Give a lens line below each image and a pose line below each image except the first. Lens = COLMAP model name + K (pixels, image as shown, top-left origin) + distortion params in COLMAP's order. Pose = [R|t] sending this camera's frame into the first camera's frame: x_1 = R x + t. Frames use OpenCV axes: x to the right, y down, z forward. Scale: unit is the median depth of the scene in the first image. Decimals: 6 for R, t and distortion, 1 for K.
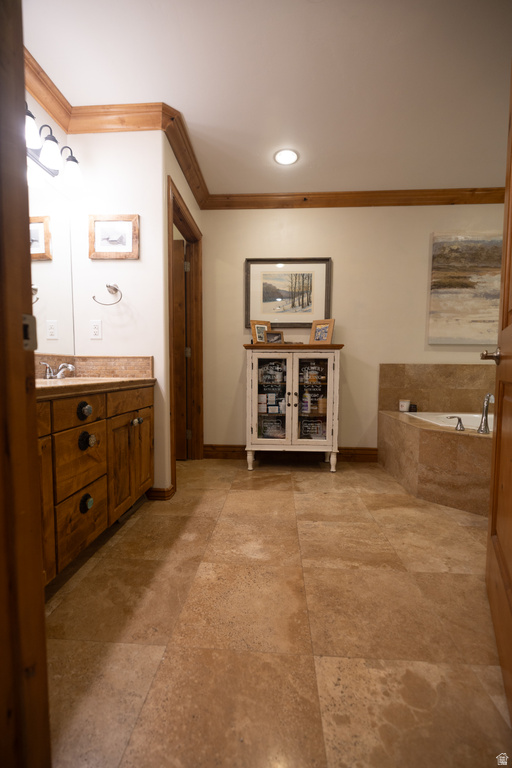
lens RADIAL K [[329.5, 0, 256.4], [0, 329.5, 389.7], [0, 0, 1]] dist [0.000223, -0.000342]
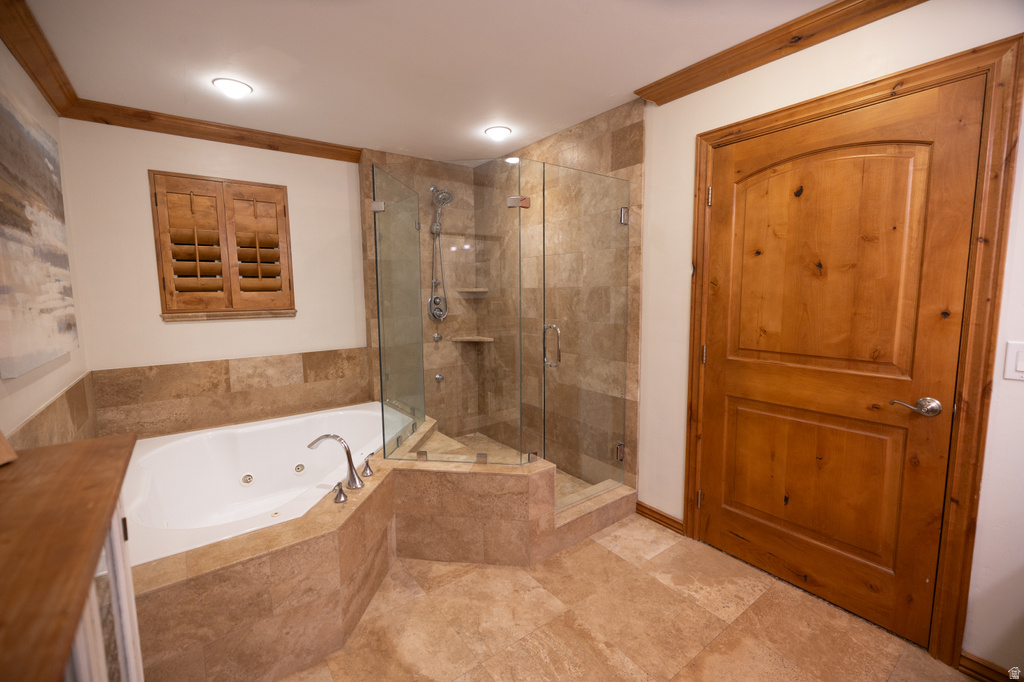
lens RADIAL K [[434.7, 0, 506.7], [0, 434.7, 336.6], [0, 0, 1]] dist [-0.000851, -0.000121]
pose [[-0.640504, -0.083774, 0.763372, -0.333667], [0.056083, 0.986275, 0.155292, -0.451439], [-0.765904, 0.142277, -0.627015, 1.774617]]
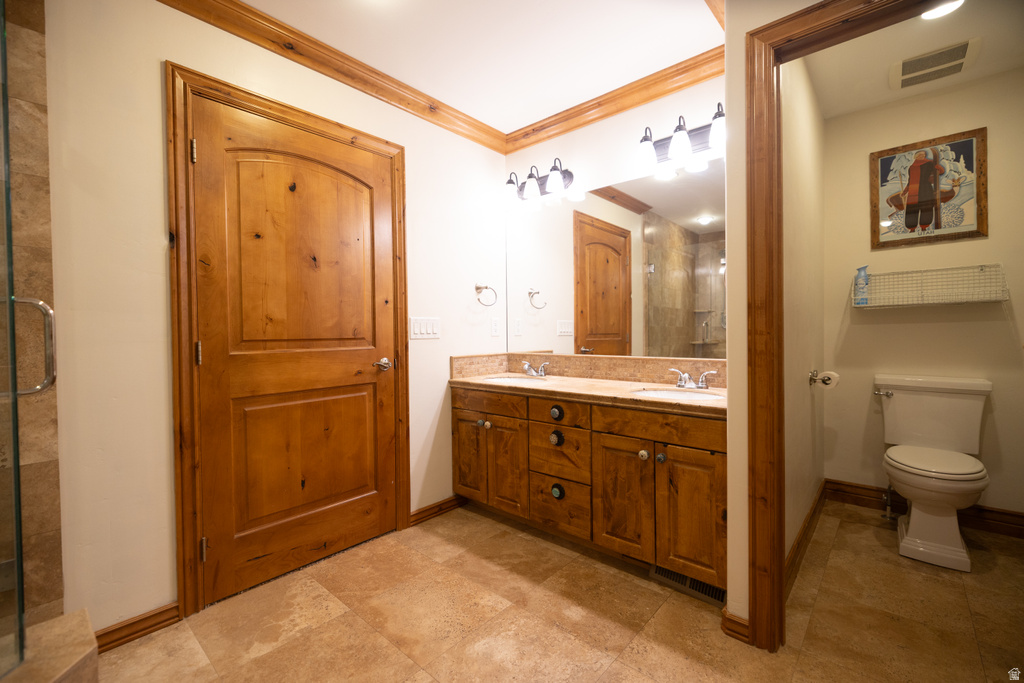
lens RADIAL K [[439.3, 0, 505.9], [0, 439.3, 339.4], [0, 0, 1]] dist [0.000223, -0.000342]
pose [[-0.618155, 0.014132, -0.785929, 0.772406], [-0.044350, 0.997619, 0.052821, -0.255416], [0.784804, 0.067508, -0.616057, 1.671281]]
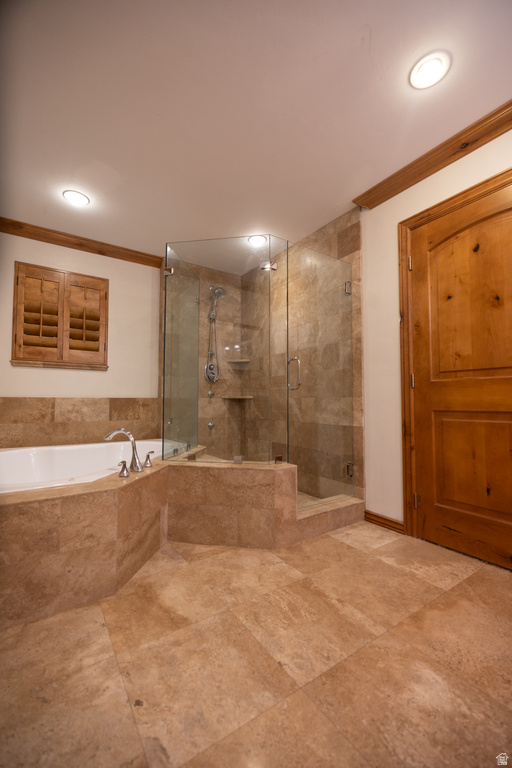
lens RADIAL K [[322.1, 0, 254.3], [0, 322.1, 387.5], [0, 0, 1]] dist [-0.000011, -0.000491]
pose [[-0.606585, 0.026015, 0.794593, -0.338365], [0.044753, 0.998997, 0.001457, -0.125368], [-0.793758, 0.036444, -0.607141, 1.747086]]
